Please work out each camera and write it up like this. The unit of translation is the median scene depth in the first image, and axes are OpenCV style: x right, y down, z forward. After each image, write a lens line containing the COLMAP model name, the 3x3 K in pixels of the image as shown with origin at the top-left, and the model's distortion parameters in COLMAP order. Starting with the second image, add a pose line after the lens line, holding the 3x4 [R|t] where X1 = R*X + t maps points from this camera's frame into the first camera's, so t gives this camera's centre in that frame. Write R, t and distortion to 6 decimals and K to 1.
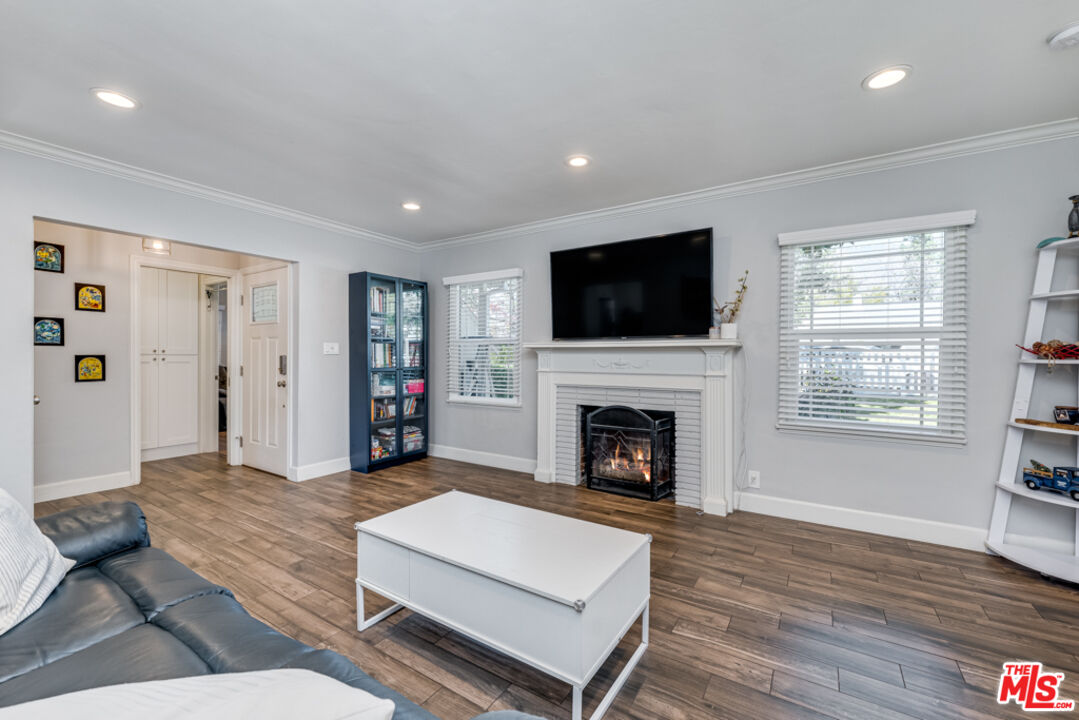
lens RADIAL K [[442.7, 0, 536.6], [0, 442.7, 361.5], [0, 0, 1]] dist [0.003473, 0.000275]
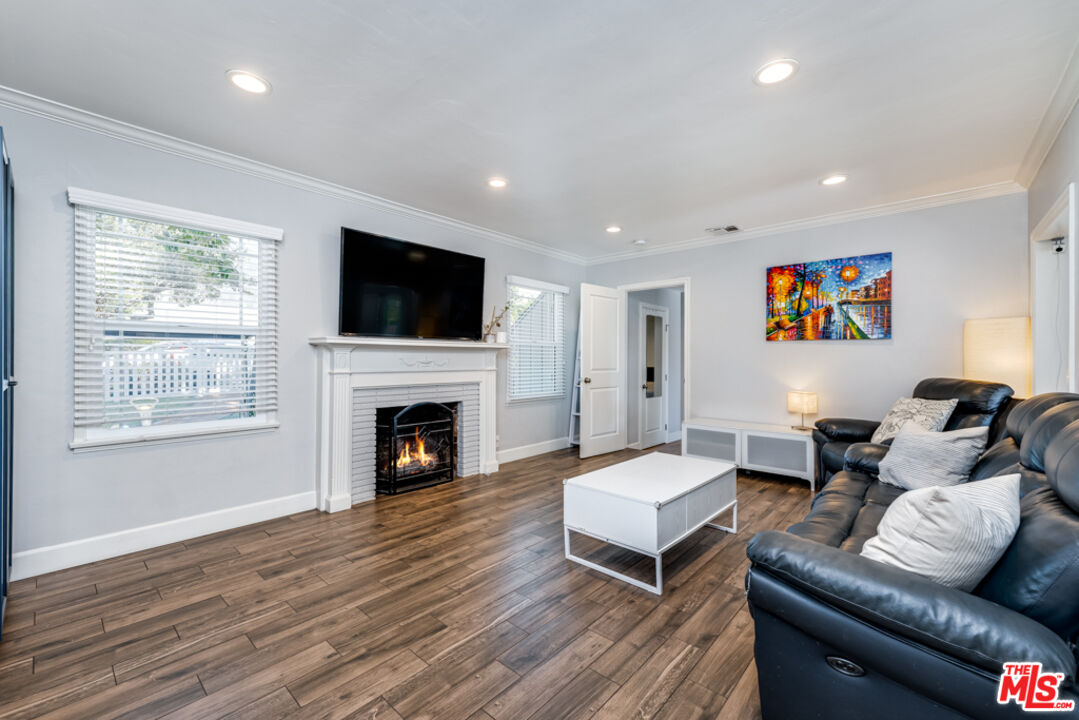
lens RADIAL K [[442.7, 0, 536.6], [0, 442.7, 361.5], [0, 0, 1]] dist [0.003473, 0.000275]
pose [[0.159758, -0.010213, 0.987103, -0.830779], [0.006889, 0.999934, 0.009231, -0.004519], [-0.987132, 0.005325, 0.159818, 0.596387]]
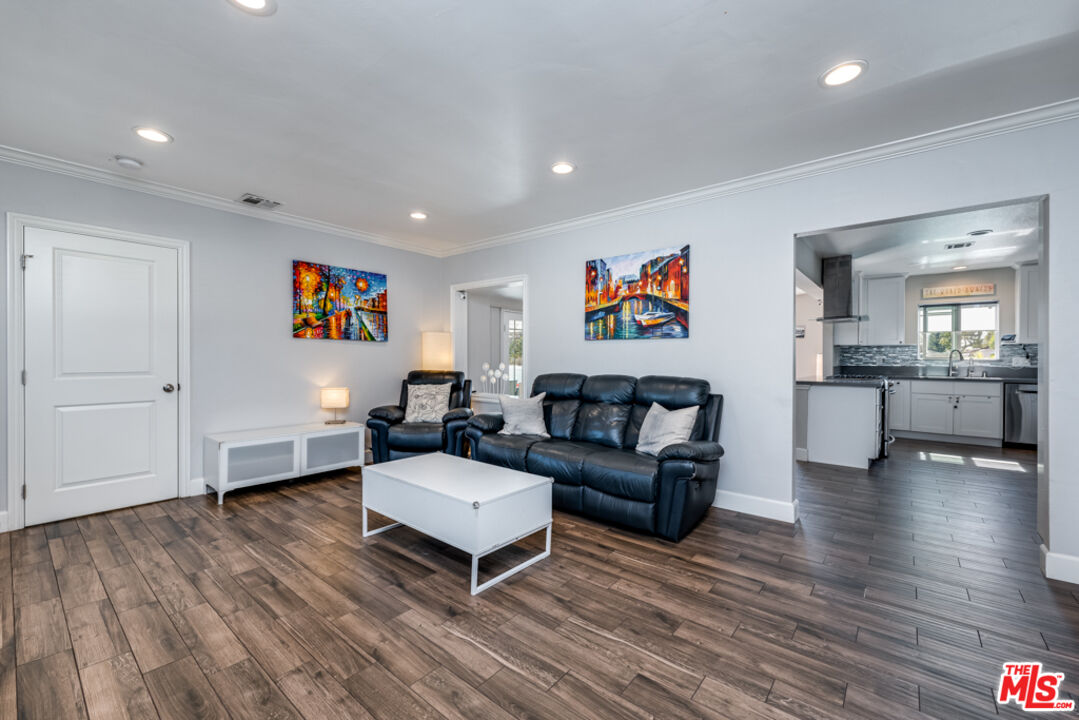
lens RADIAL K [[442.7, 0, 536.6], [0, 442.7, 361.5], [0, 0, 1]] dist [0.003473, 0.000275]
pose [[-0.992668, -0.009870, 0.120472, -0.275004], [-0.007850, 0.999821, 0.017232, -0.008734], [-0.120621, 0.016160, -0.992567, 1.245313]]
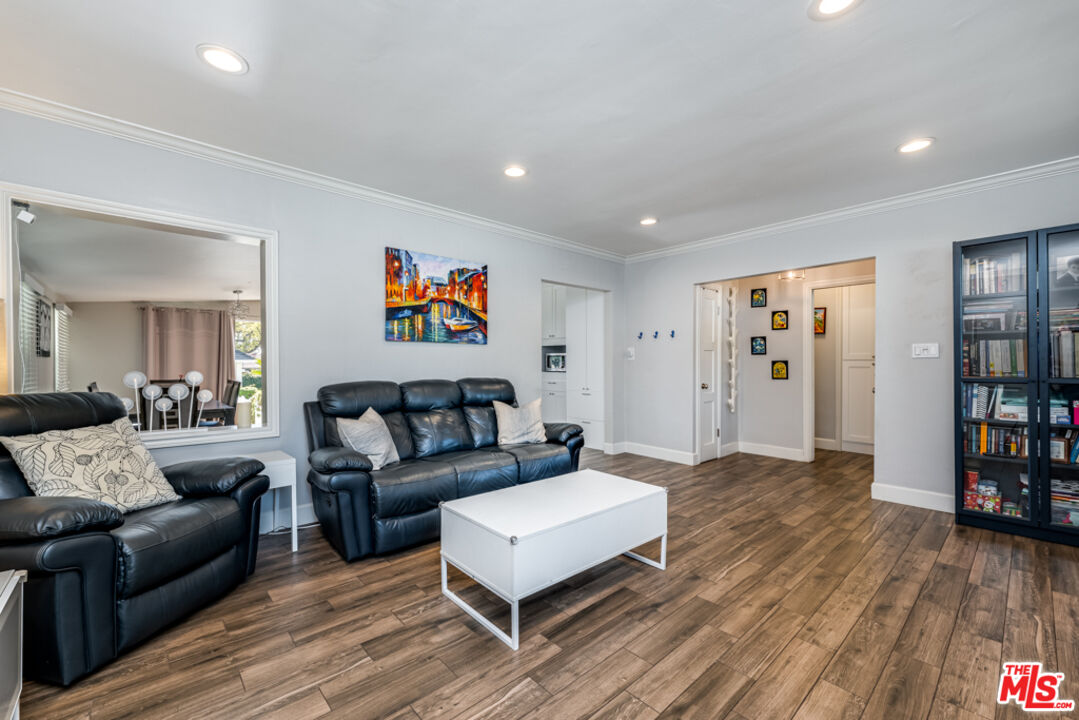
lens RADIAL K [[442.7, 0, 536.6], [0, 442.7, 361.5], [0, 0, 1]] dist [0.003473, 0.000275]
pose [[-0.261903, -0.004199, -0.965085, 0.597928], [-0.010128, 0.999947, -0.001602, -0.001268], [0.965041, 0.009355, -0.261932, 0.650301]]
